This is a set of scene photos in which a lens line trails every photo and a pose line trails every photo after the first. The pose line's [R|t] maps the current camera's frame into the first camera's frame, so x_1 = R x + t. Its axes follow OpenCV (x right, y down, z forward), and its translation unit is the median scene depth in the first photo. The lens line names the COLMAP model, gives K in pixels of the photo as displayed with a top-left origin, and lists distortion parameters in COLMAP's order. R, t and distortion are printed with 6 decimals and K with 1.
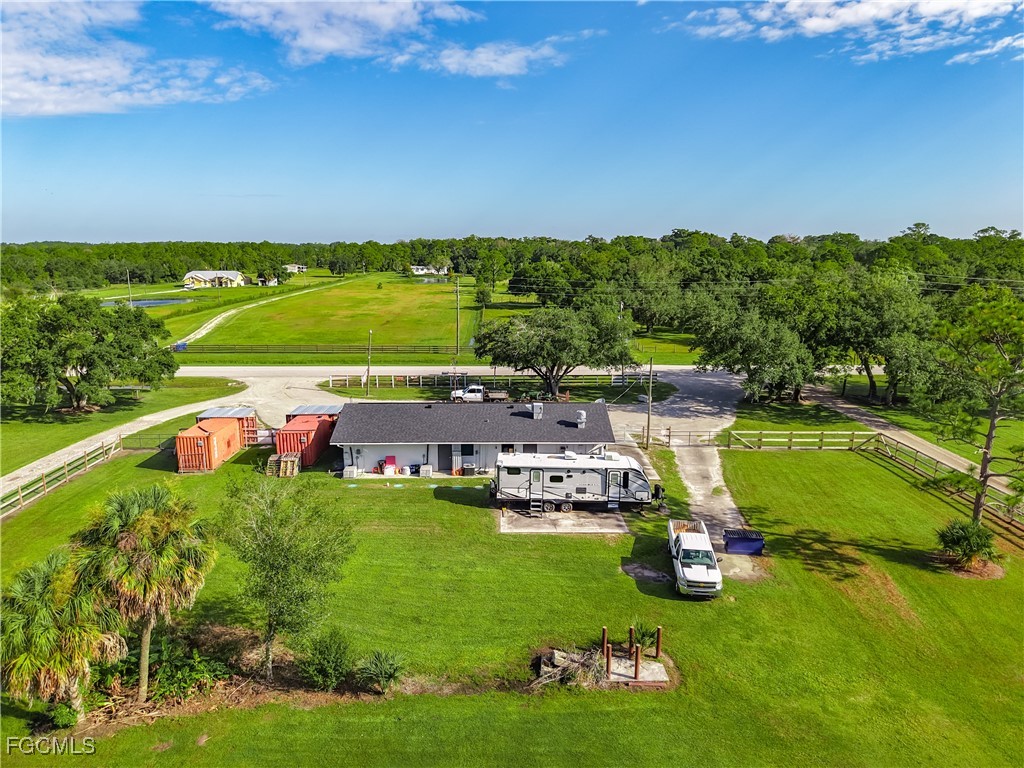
lens RADIAL K [[685.0, 0, 506.5], [0, 685.0, 383.0], [0, 0, 1]] dist [0.015355, -0.008458]
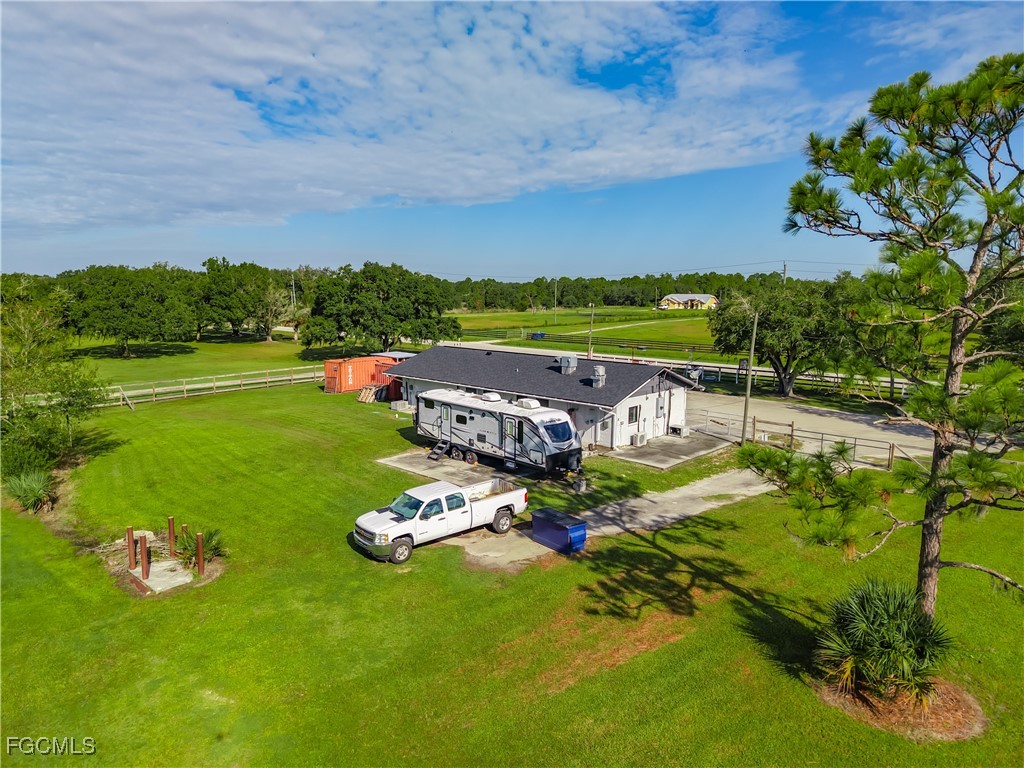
lens RADIAL K [[677.8, 0, 500.5], [0, 677.8, 410.0], [0, 0, 1]] dist [0.006160, -0.007938]
pose [[0.713589, 0.124417, -0.689428, 0.580346], [-0.138138, 0.989772, 0.035639, 0.081838], [0.686810, 0.069804, 0.723477, 0.389545]]
